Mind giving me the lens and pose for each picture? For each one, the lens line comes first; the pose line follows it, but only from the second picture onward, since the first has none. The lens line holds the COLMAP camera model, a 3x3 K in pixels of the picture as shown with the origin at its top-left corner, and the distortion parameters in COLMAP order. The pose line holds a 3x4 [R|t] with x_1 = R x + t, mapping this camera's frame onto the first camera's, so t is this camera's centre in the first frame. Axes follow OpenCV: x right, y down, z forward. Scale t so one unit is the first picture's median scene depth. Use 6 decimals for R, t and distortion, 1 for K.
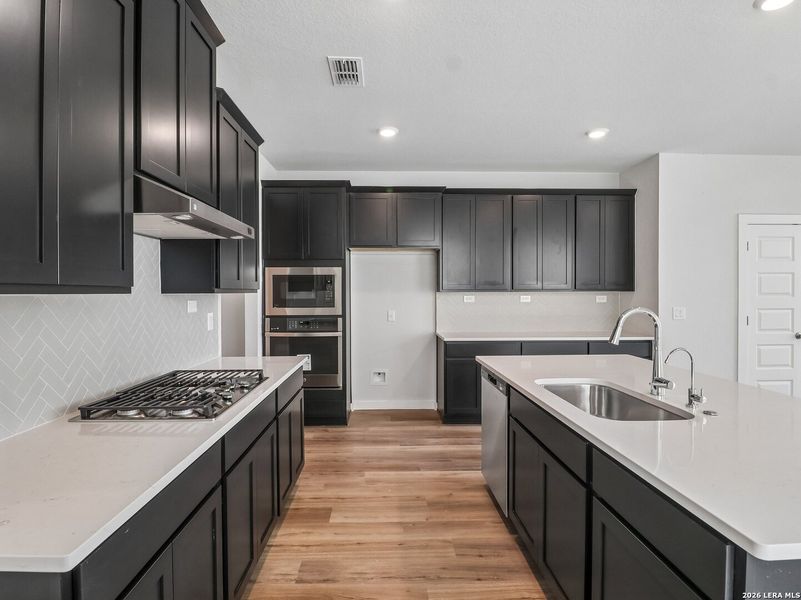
lens RADIAL K [[426.9, 0, 390.7], [0, 426.9, 292.5], [0, 0, 1]] dist [-0.016109, -0.002321]
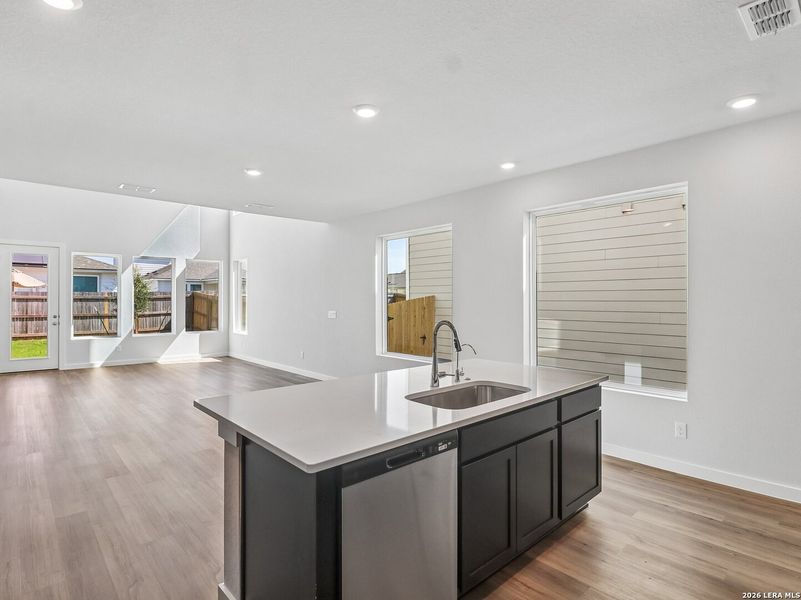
lens RADIAL K [[426.9, 0, 390.7], [0, 426.9, 292.5], [0, 0, 1]] dist [-0.016109, -0.002321]
pose [[-0.648927, 0.015310, 0.760697, -0.157982], [0.003146, 0.999843, -0.017440, -0.014379], [-0.760844, -0.008924, -0.648873, 1.052909]]
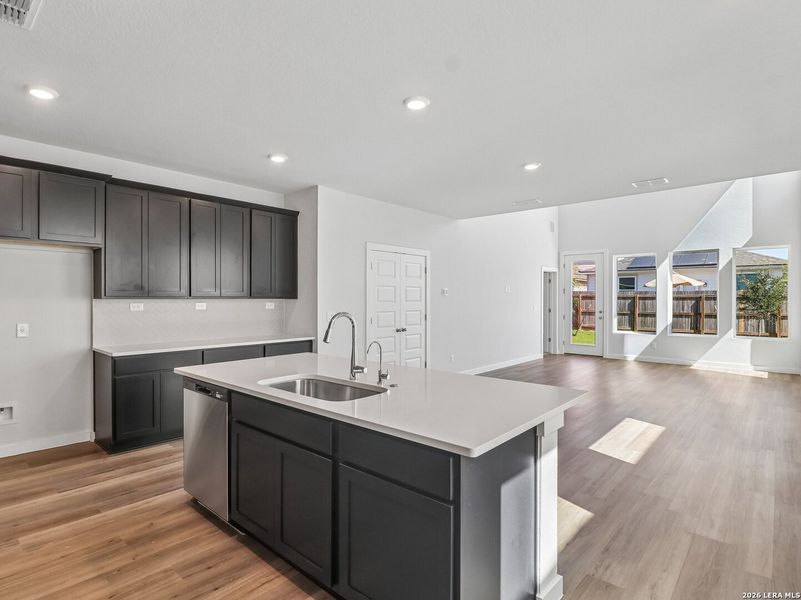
lens RADIAL K [[428.7, 0, 393.5], [0, 428.7, 297.8], [0, 0, 1]] dist [-0.001986, -0.012439]
pose [[0.682666, 0.005133, 0.730712, -0.135327], [-0.002370, 0.999986, -0.004810, -0.001381], [-0.730726, 0.001552, 0.682669, 0.005737]]
